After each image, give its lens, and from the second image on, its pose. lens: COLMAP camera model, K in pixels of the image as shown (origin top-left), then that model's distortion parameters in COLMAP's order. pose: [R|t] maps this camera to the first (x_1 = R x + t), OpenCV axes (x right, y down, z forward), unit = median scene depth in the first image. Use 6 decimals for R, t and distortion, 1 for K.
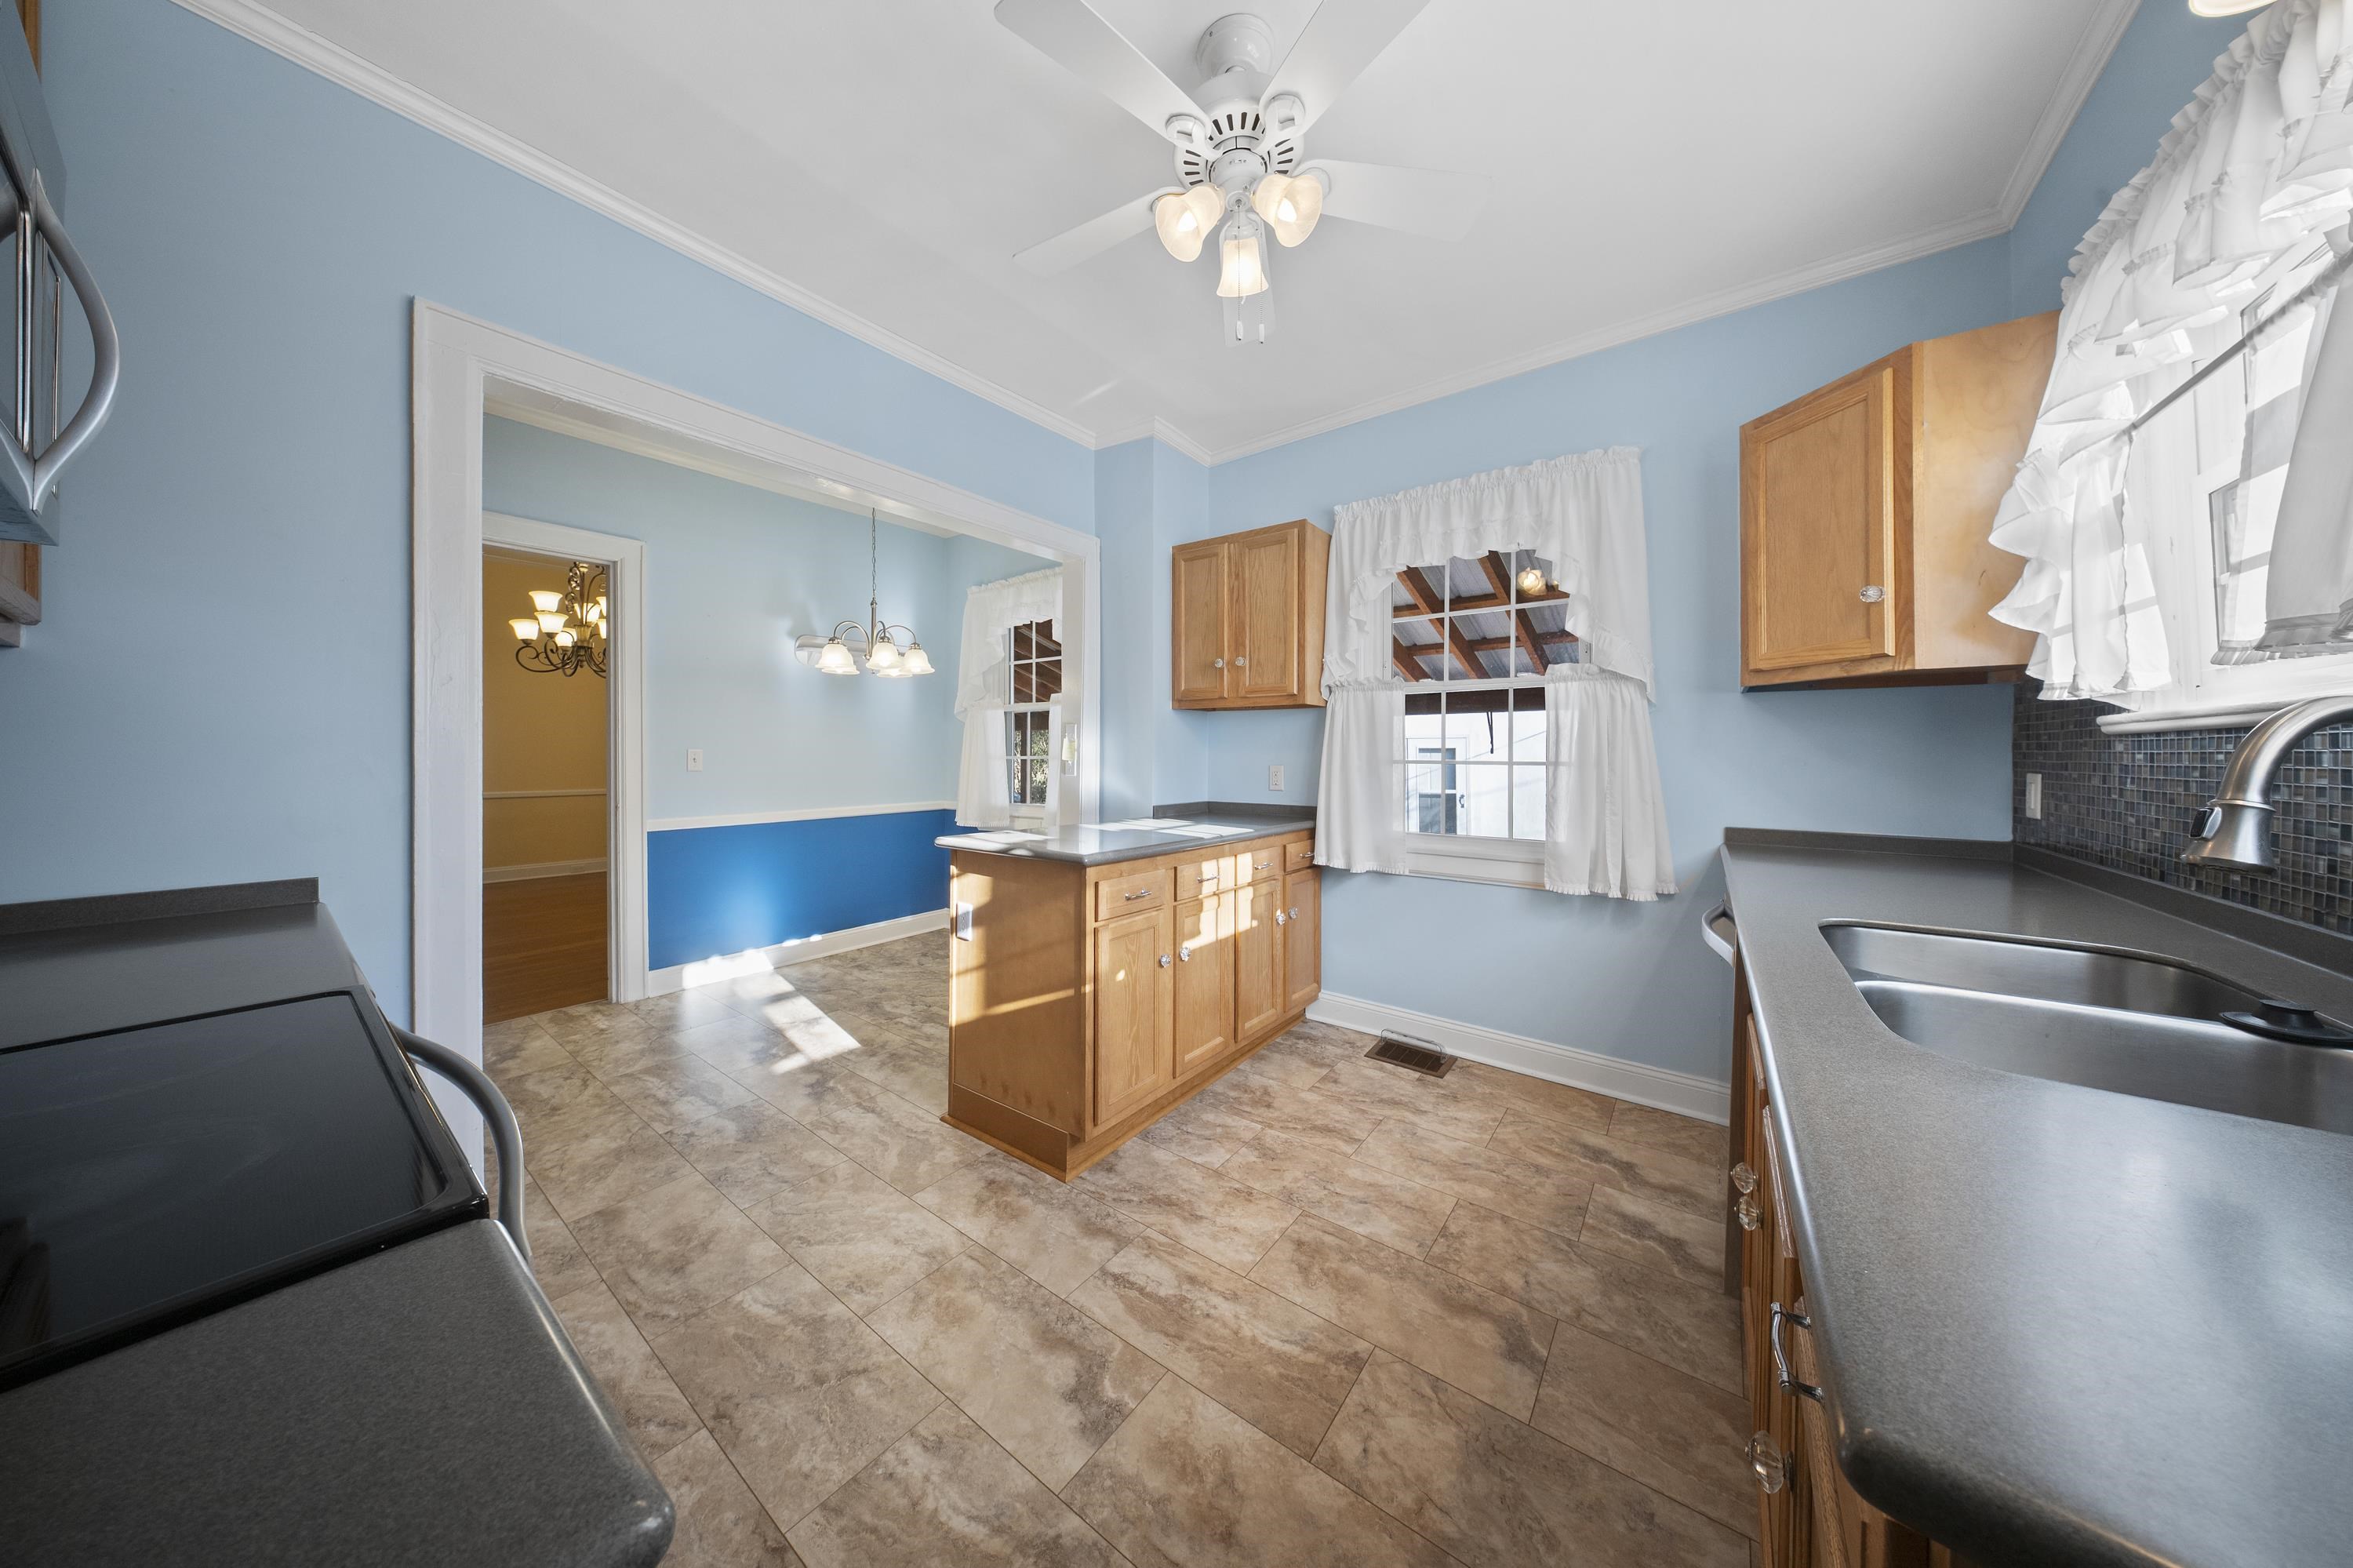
lens RADIAL K [[700.8, 0, 1181.8], [0, 700.8, 760.2], [0, 0, 1]] dist [-0.003945, -0.000134]
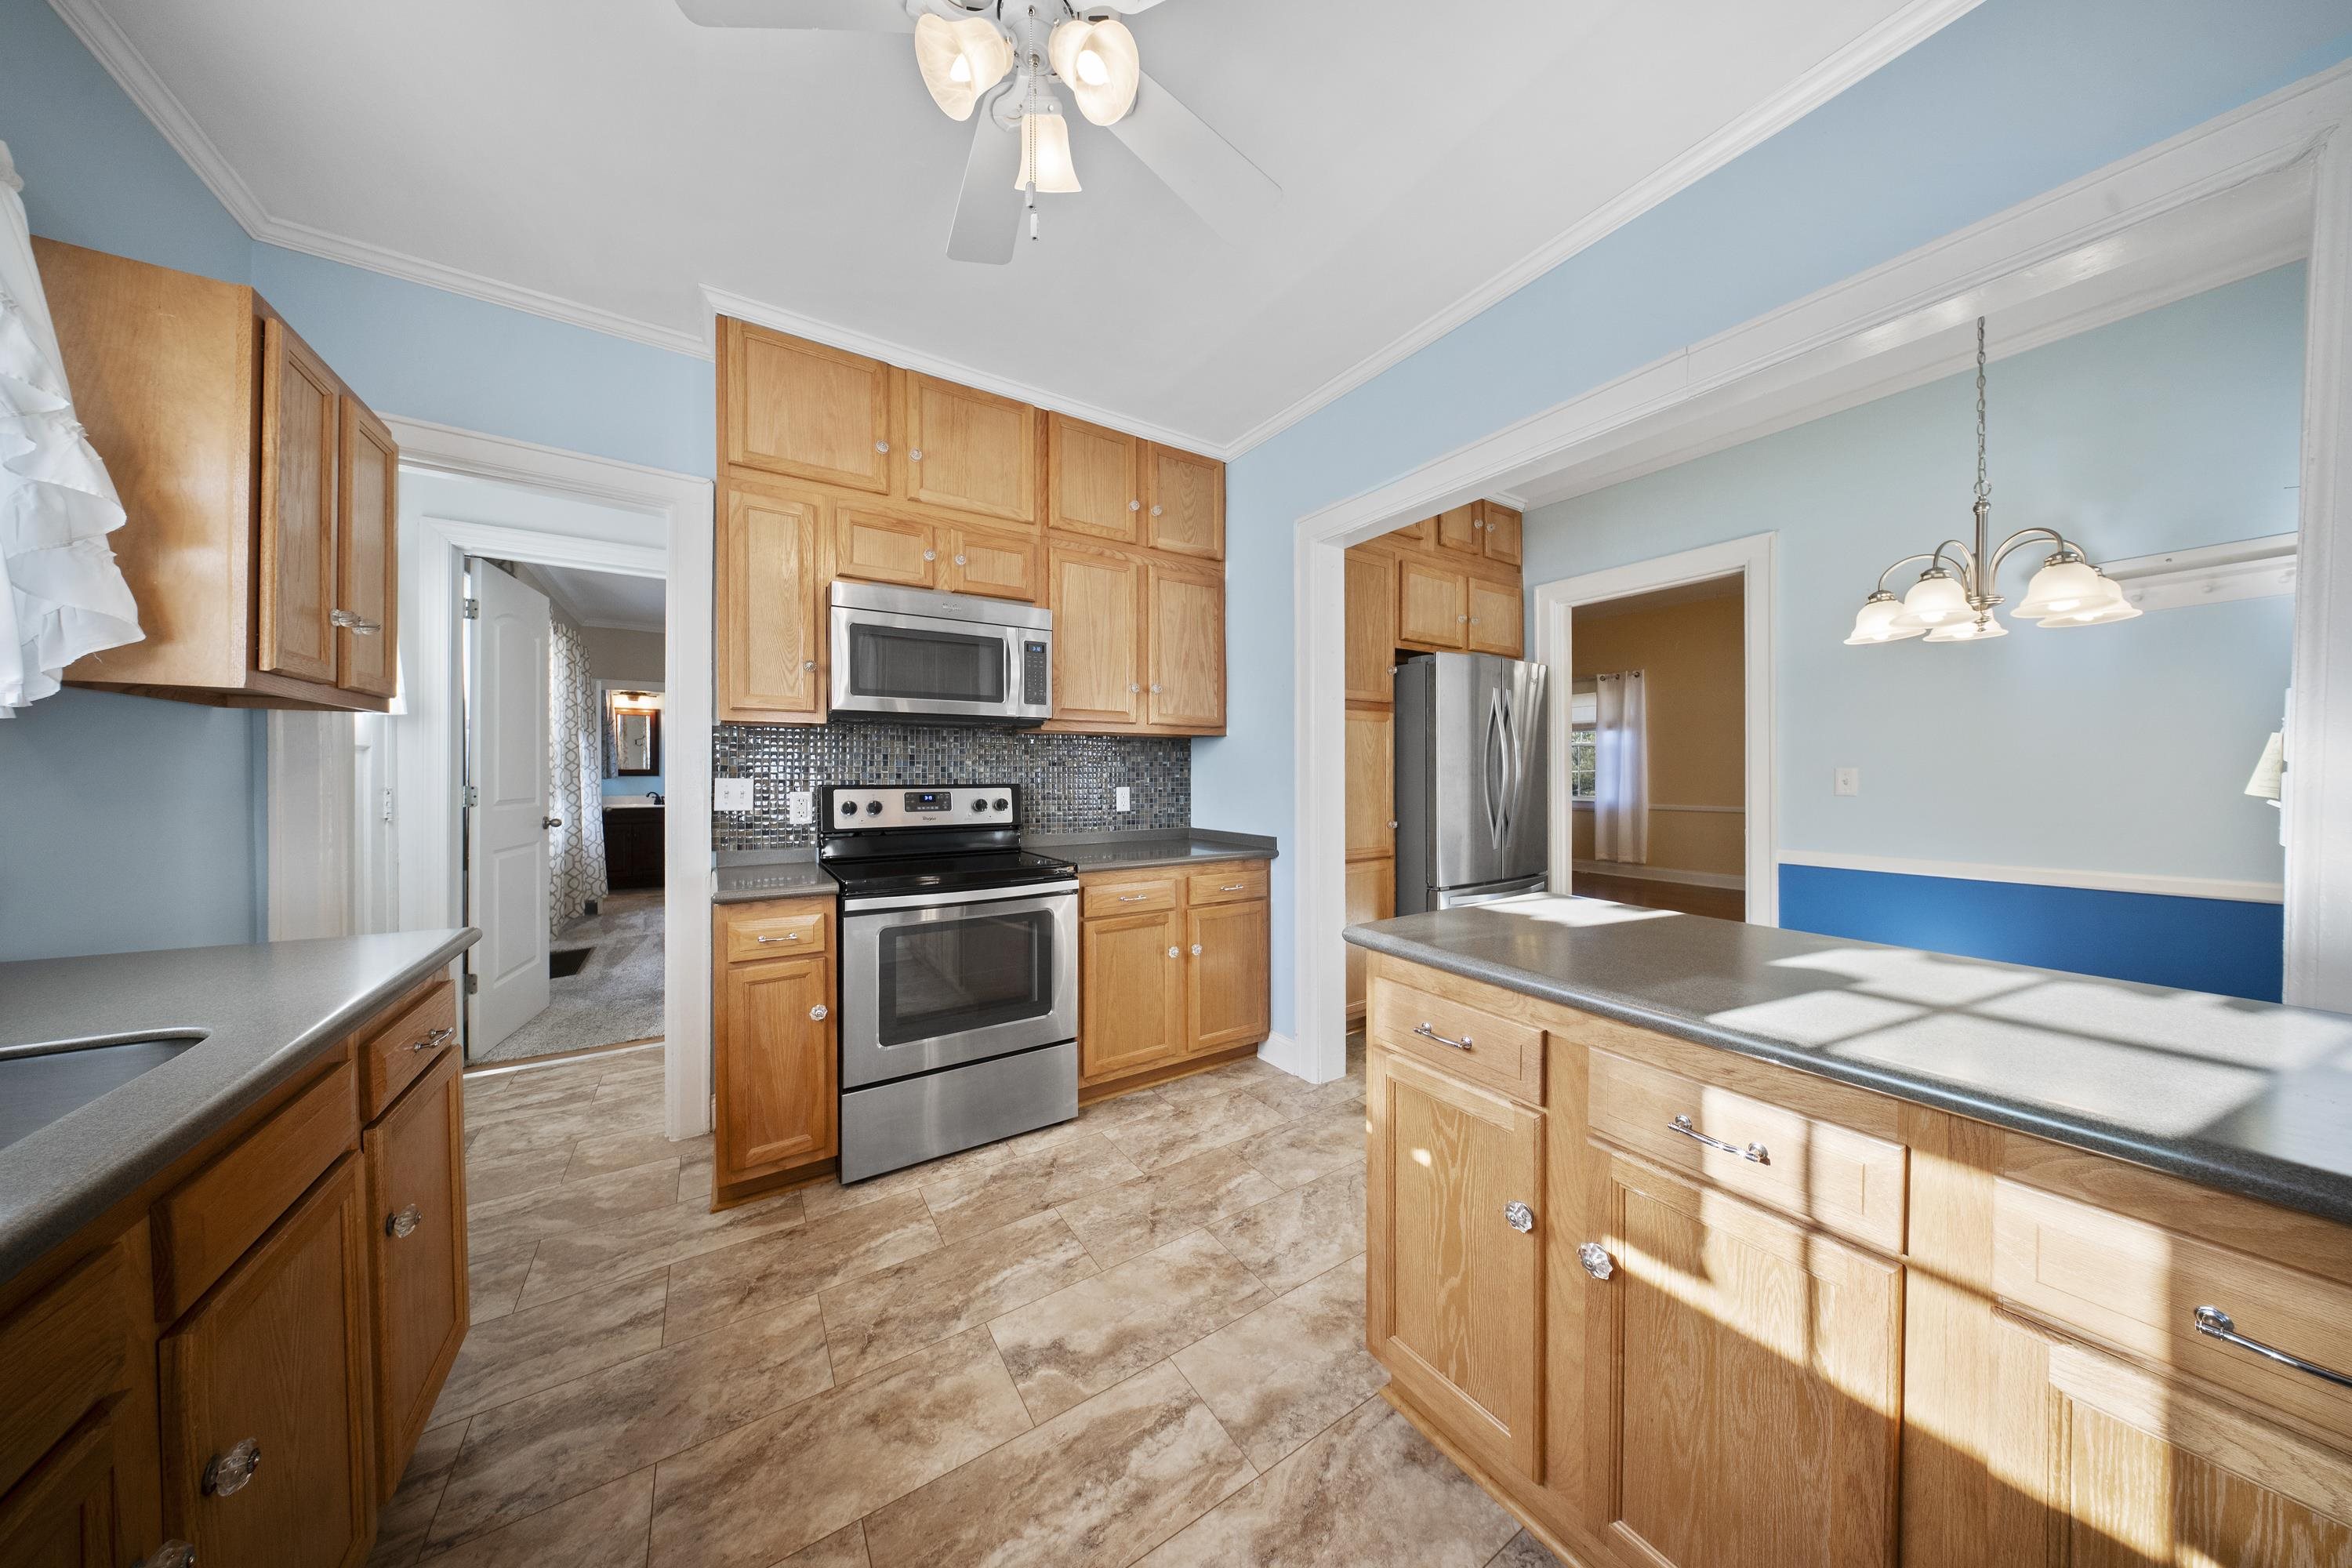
lens RADIAL K [[700.4, 0, 1162.6], [0, 700.4, 776.0], [0, 0, 1]] dist [-0.003945, -0.000134]
pose [[-0.353531, 0.009709, -0.935372, 0.714072], [-0.006244, 0.999899, 0.012739, -0.025945], [0.935402, 0.010344, -0.353435, 1.325548]]
